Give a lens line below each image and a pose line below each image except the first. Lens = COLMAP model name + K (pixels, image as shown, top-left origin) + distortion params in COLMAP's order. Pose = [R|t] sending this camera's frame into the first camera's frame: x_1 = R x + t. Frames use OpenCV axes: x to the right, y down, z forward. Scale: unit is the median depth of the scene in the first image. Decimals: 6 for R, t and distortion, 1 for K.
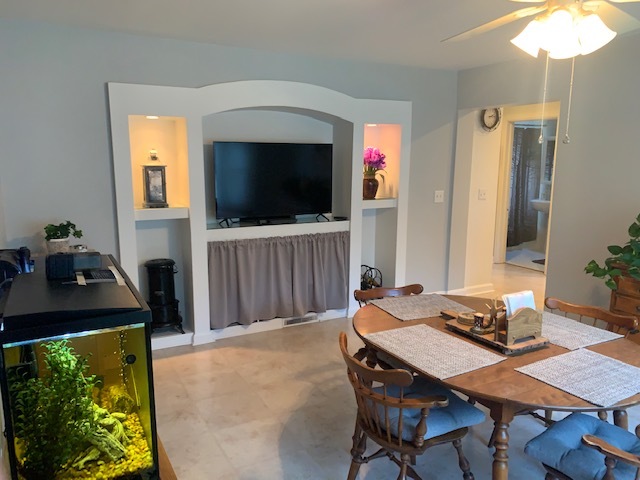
lens RADIAL K [[492.5, 0, 320.6], [0, 492.5, 243.1], [0, 0, 1]] dist [0.027669, -0.046442]
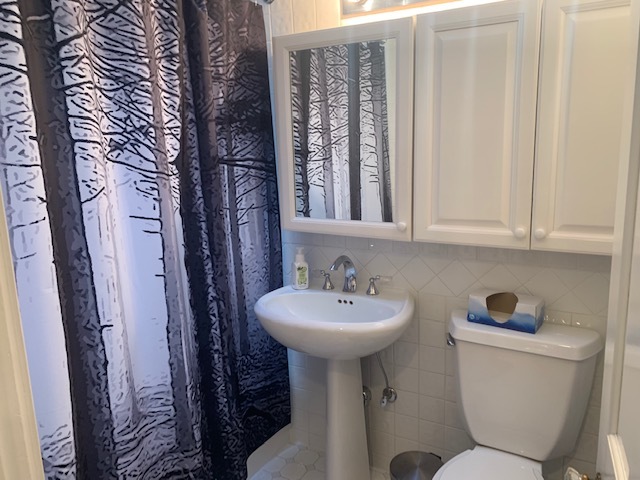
lens RADIAL K [[492.5, 0, 320.5], [0, 492.5, 240.0], [0, 0, 1]] dist [0.027669, -0.046442]
pose [[0.856019, -0.130198, 0.500280, 0.332484], [0.116369, 0.991457, 0.058910, -0.126408], [-0.503676, 0.007789, 0.863858, 0.768399]]
